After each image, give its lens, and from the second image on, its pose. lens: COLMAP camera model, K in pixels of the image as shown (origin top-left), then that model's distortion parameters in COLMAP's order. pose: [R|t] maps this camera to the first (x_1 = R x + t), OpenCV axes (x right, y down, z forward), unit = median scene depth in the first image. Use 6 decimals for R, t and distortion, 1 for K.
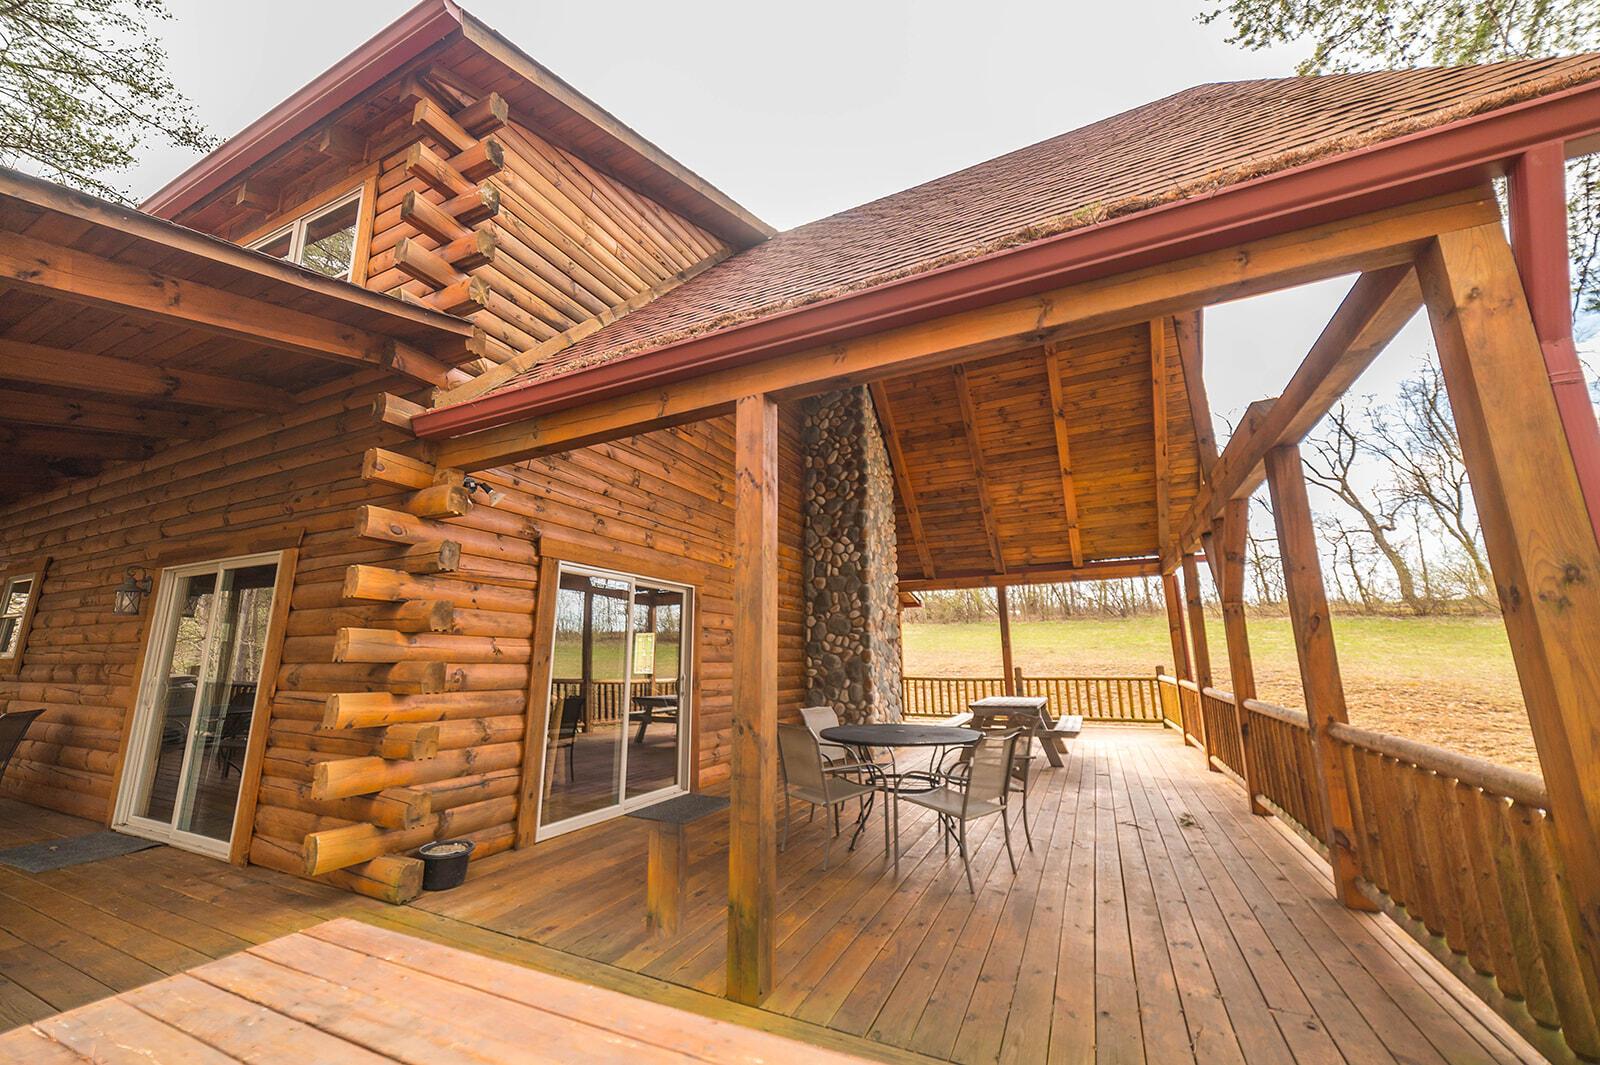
lens RADIAL K [[618.3, 0, 800.0], [0, 618.3, 532.5], [0, 0, 1]] dist [-0.008009, 0.000157]
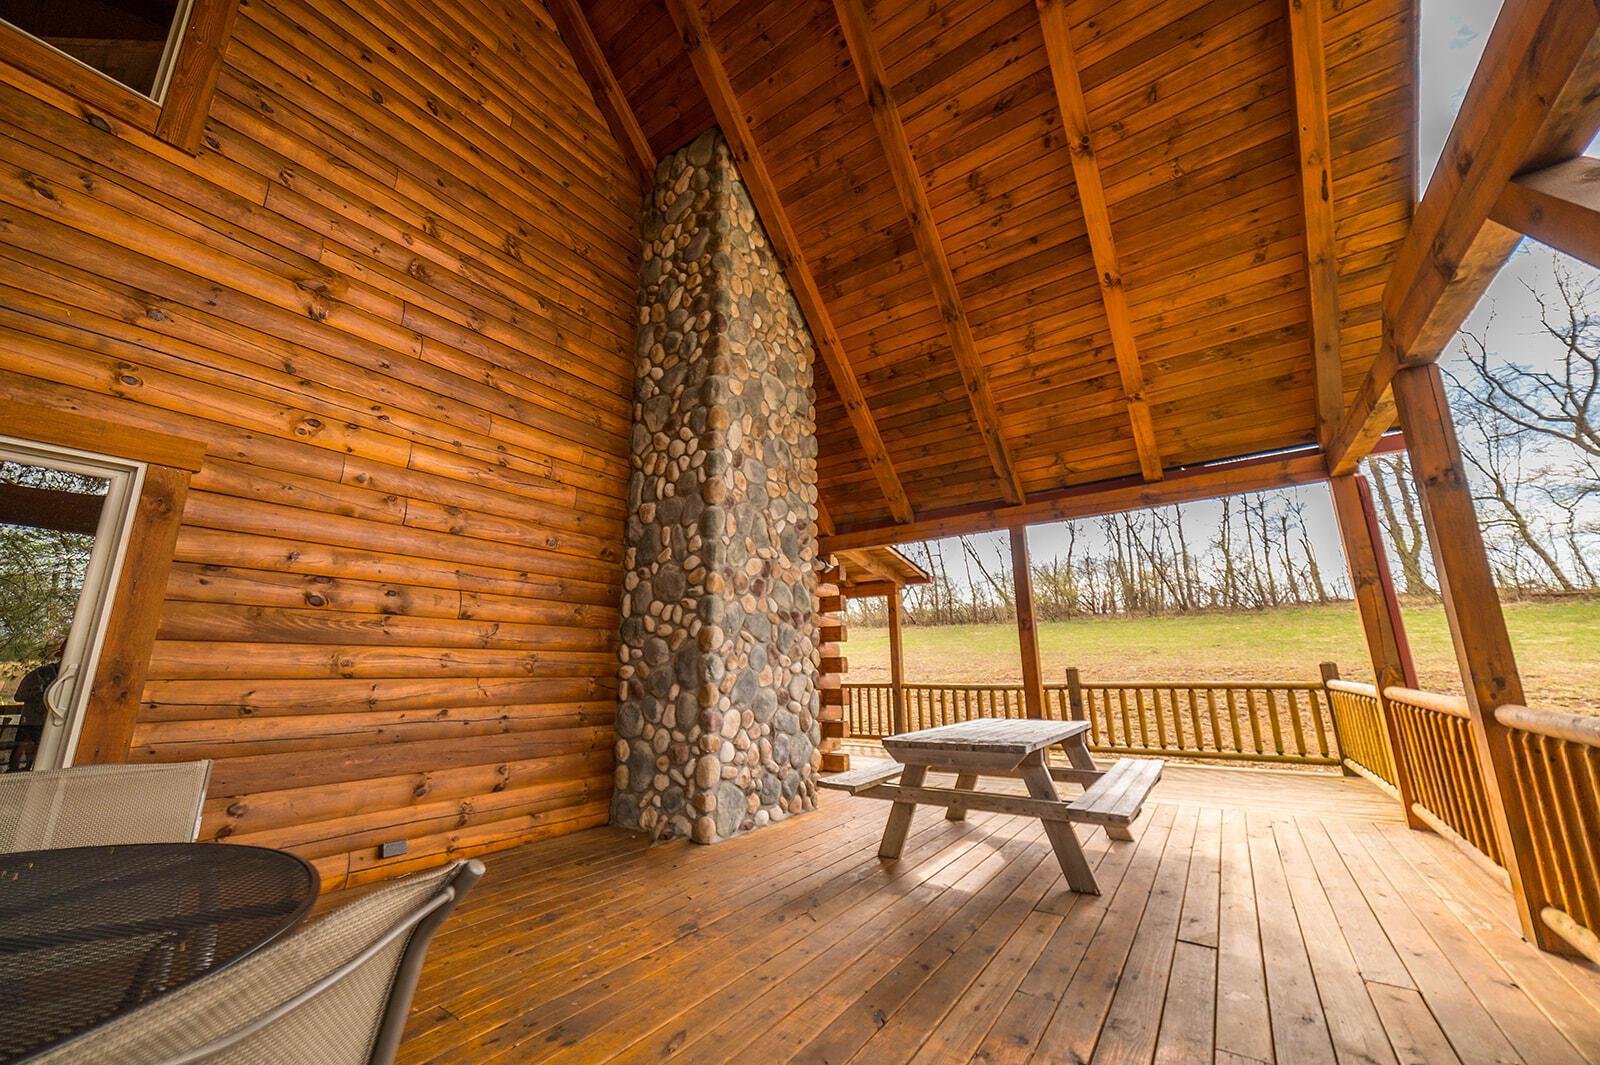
lens RADIAL K [[610.2, 0, 800.0], [0, 610.2, 532.5], [0, 0, 1]] dist [-0.002267, 0.000304]
pose [[0.986393, -0.039907, -0.159486, 0.249087], [0.036872, 0.999079, -0.021948, 0.113370], [0.160215, 0.015768, 0.986956, 0.460114]]
